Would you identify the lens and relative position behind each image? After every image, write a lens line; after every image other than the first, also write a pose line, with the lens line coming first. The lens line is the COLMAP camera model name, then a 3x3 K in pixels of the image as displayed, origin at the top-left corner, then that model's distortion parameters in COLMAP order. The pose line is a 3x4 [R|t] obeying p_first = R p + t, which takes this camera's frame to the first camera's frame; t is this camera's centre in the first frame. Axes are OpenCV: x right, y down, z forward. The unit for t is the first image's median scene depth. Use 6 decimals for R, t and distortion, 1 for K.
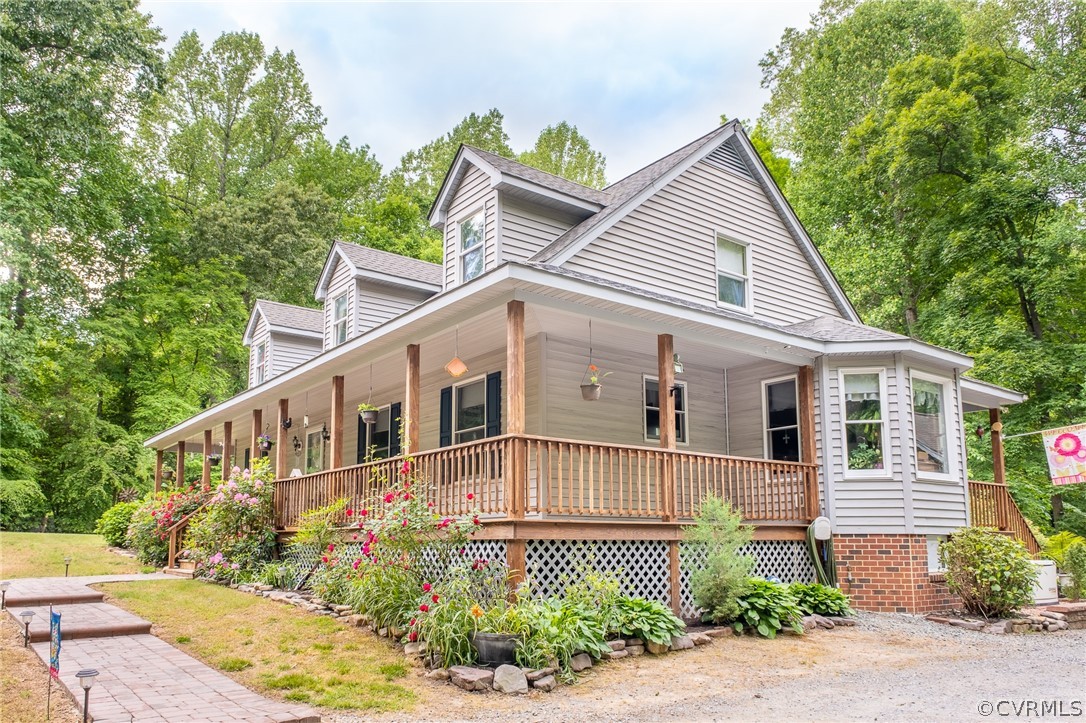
lens RADIAL K [[764.8, 0, 541.0], [0, 764.8, 429.7], [0, 0, 1]] dist [0.003056, 0.005939]
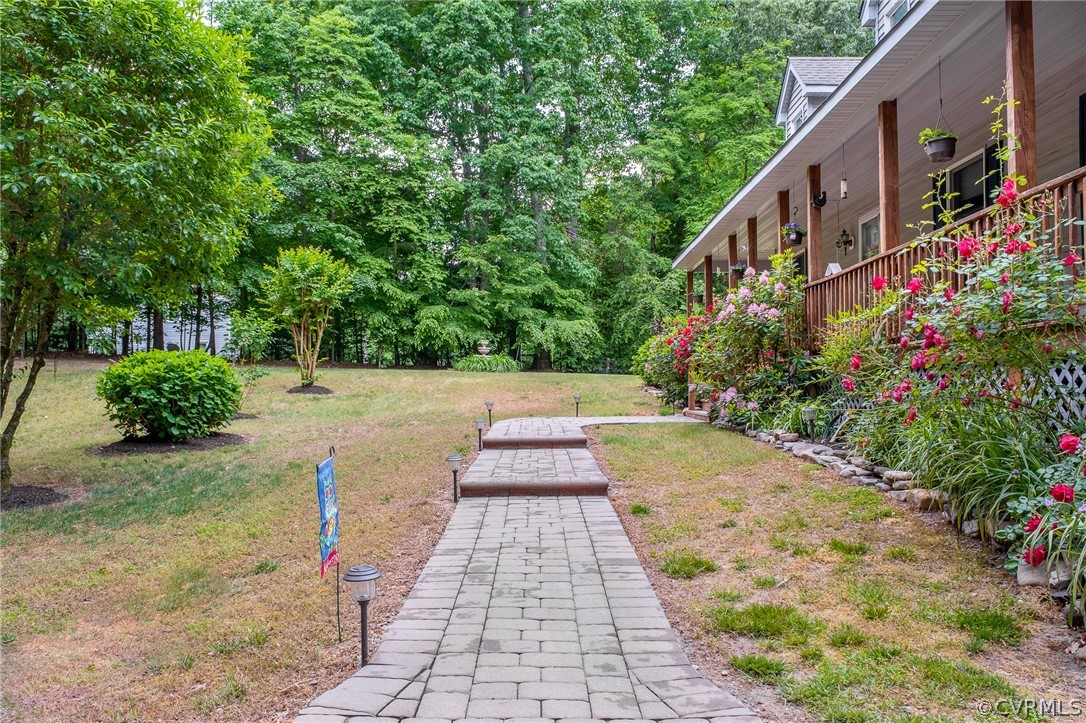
lens RADIAL K [[898.9, 0, 542.4], [0, 898.9, 380.0], [0, 0, 1]] dist [-0.010029, -0.009521]
pose [[0.784484, -0.007722, -0.620102, -0.036613], [0.092271, 0.990246, 0.104400, 0.048452], [0.613247, -0.139118, 0.777544, 0.231302]]
